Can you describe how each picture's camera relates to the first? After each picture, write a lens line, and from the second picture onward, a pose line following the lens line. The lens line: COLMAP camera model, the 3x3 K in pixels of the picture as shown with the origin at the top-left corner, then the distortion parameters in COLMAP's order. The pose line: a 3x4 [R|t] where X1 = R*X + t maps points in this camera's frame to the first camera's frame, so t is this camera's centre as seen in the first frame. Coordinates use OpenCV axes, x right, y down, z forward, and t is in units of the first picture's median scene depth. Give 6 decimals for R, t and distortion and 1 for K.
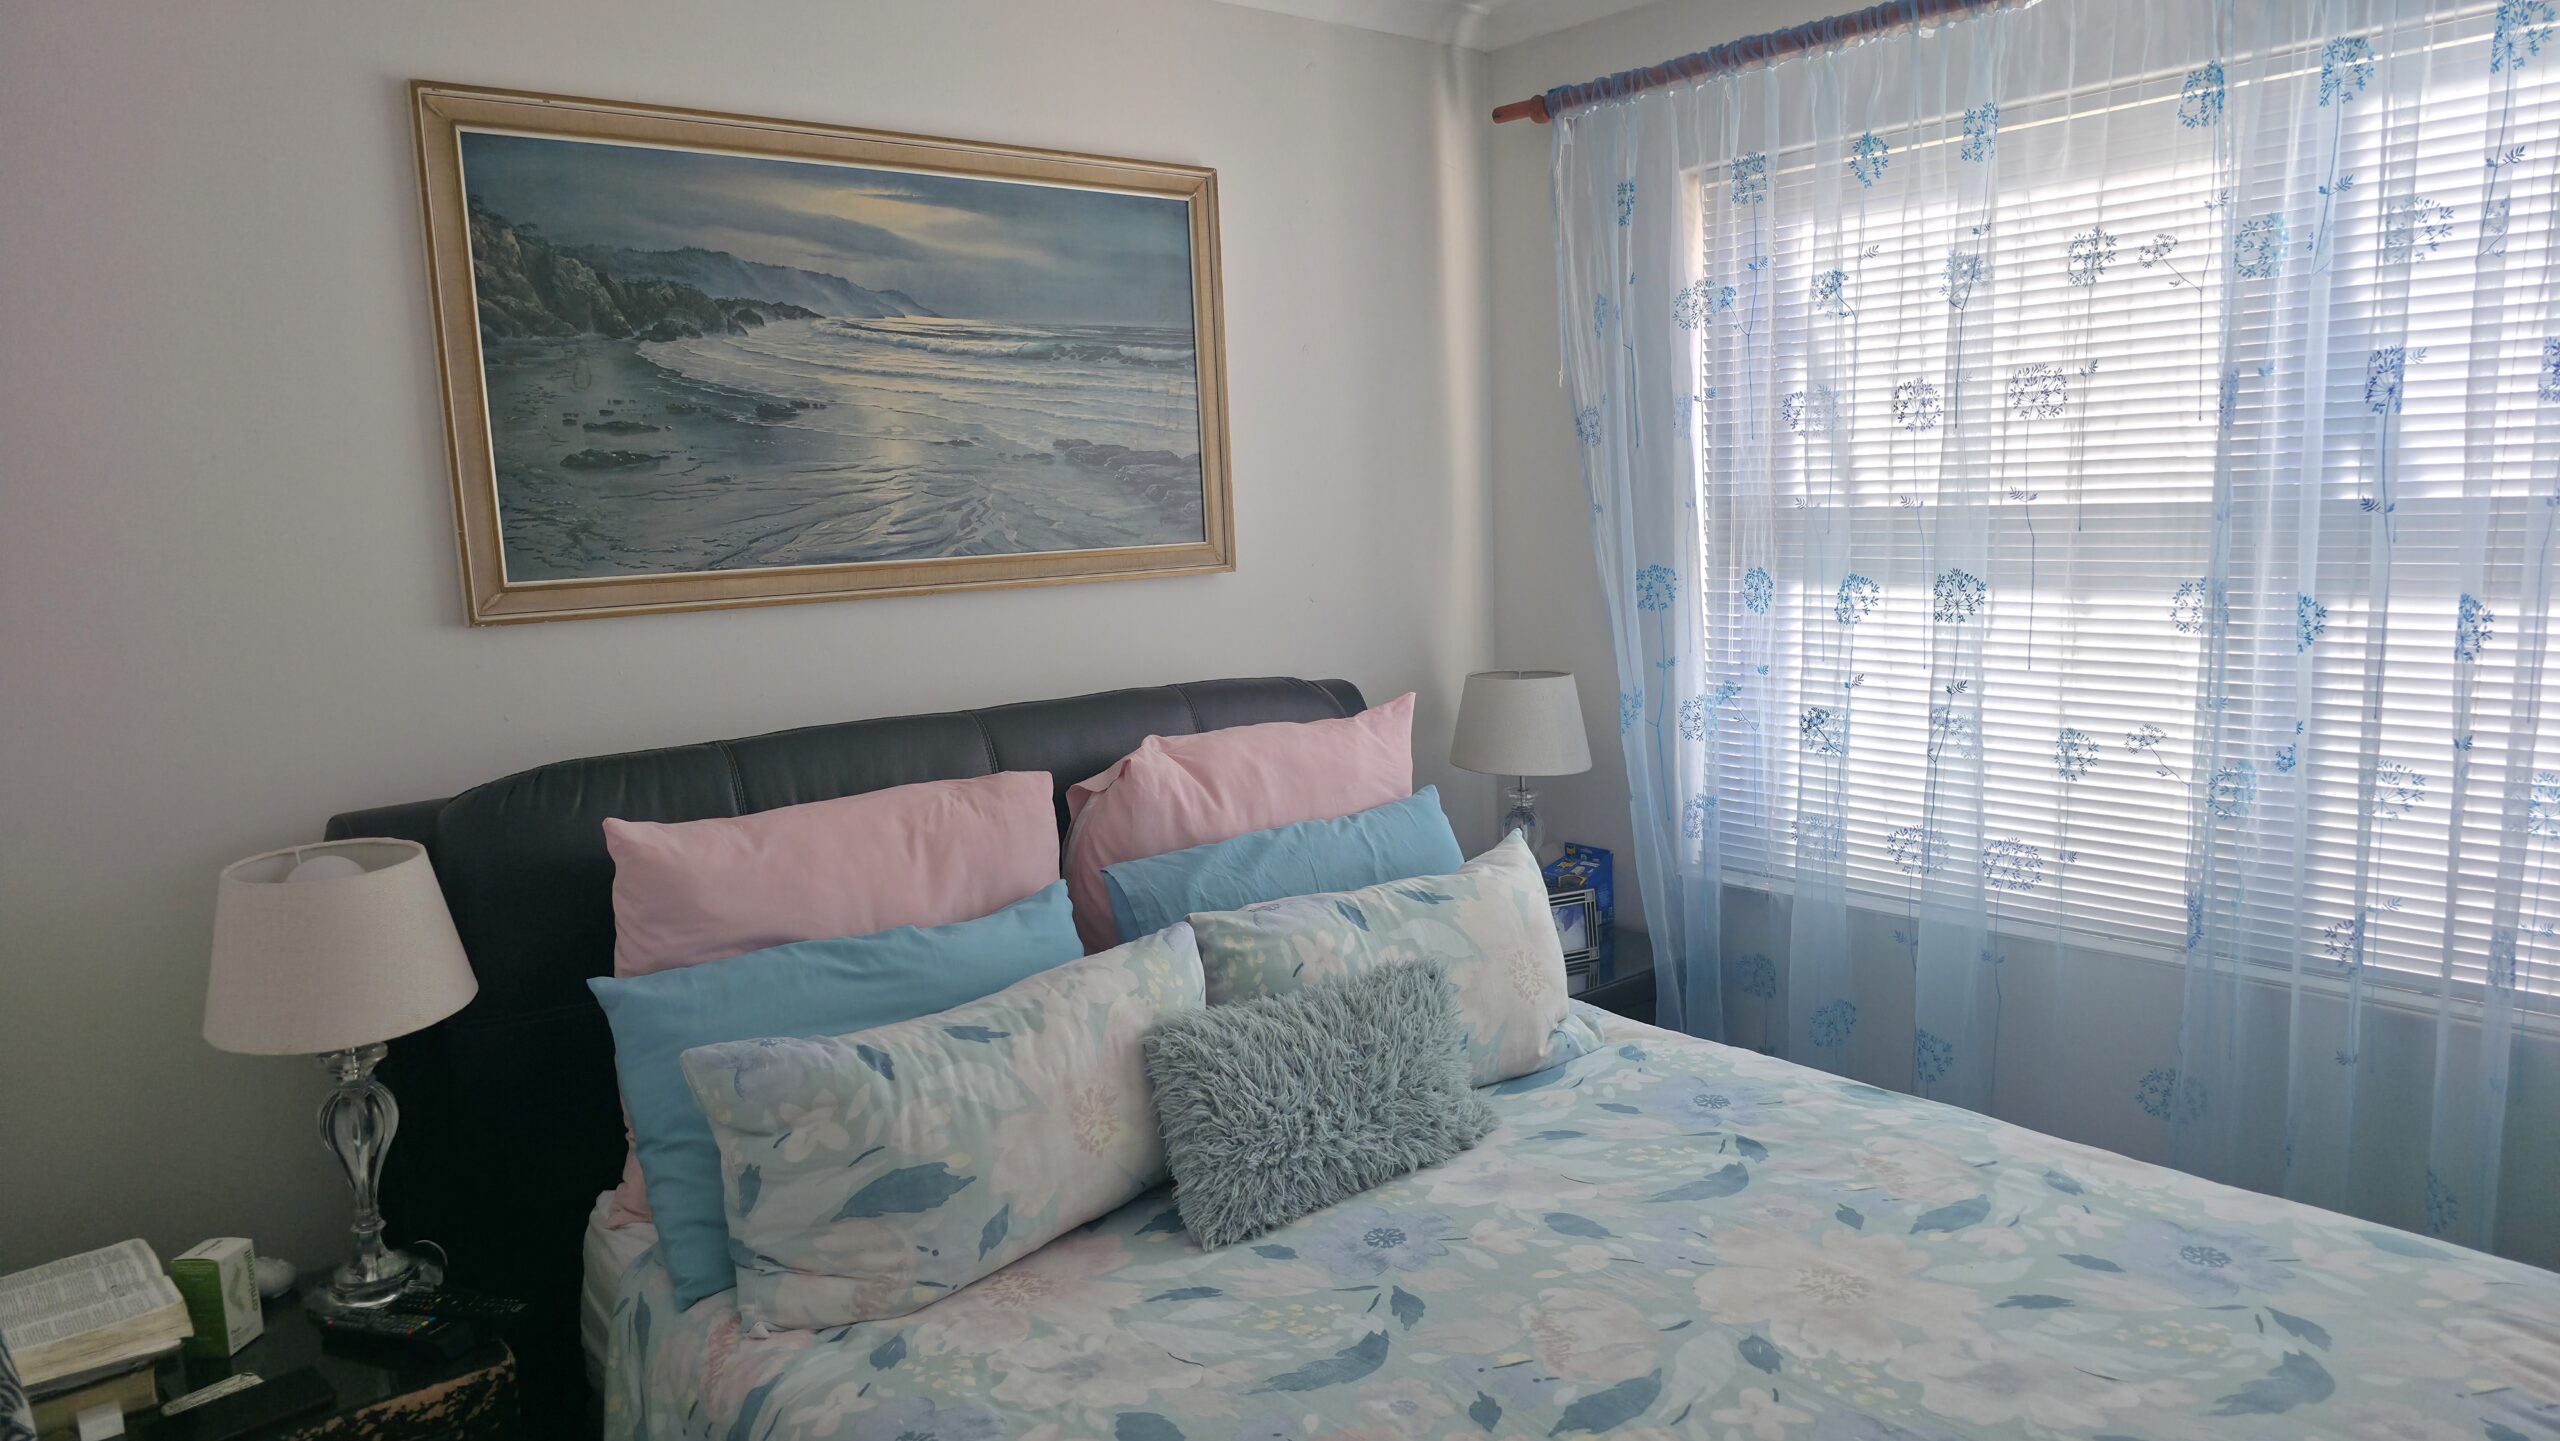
lens RADIAL K [[1659.9, 0, 1271.1], [0, 1659.9, 715.3], [0, 0, 1]] dist [0.034456, -0.016531]
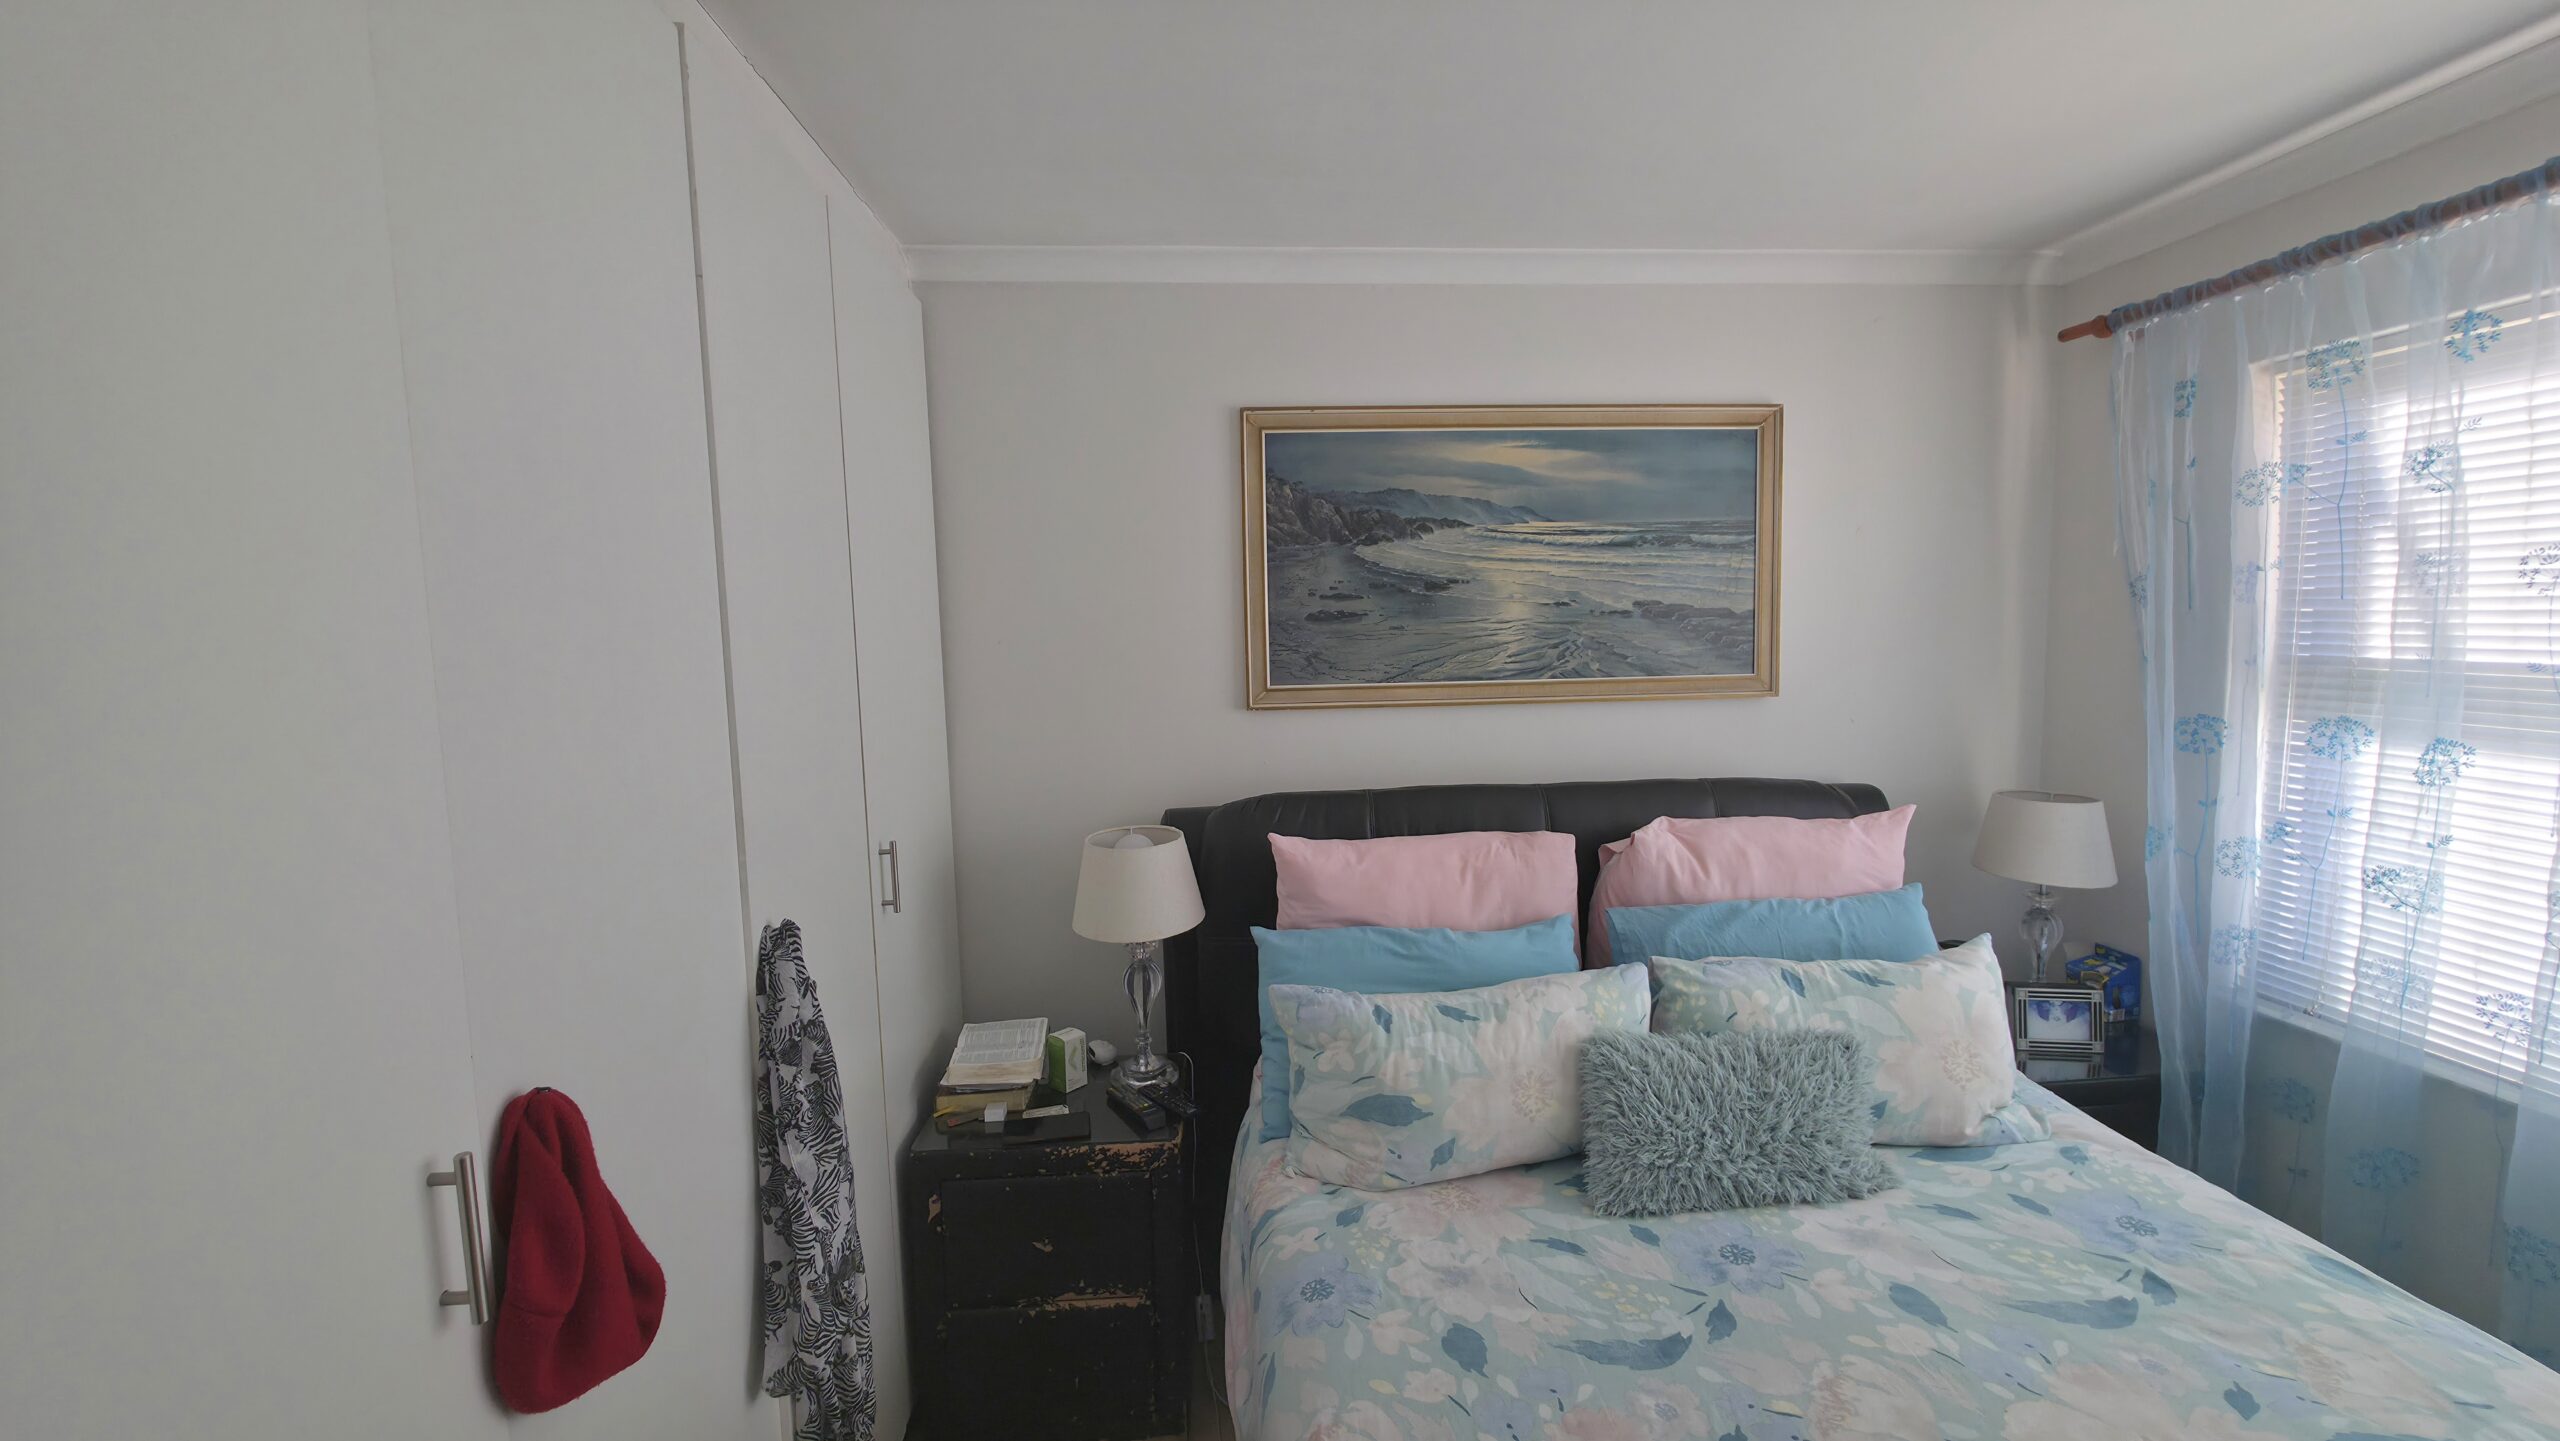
lens RADIAL K [[1024.5, 0, 1284.9], [0, 1024.5, 708.3], [0, 0, 1]] dist [0.001108, -0.000813]
pose [[0.826578, 0.068291, -0.558664, 0.149261], [-0.089297, 0.995951, -0.010376, -0.044580], [0.555693, 0.058463, 0.829329, 0.117599]]
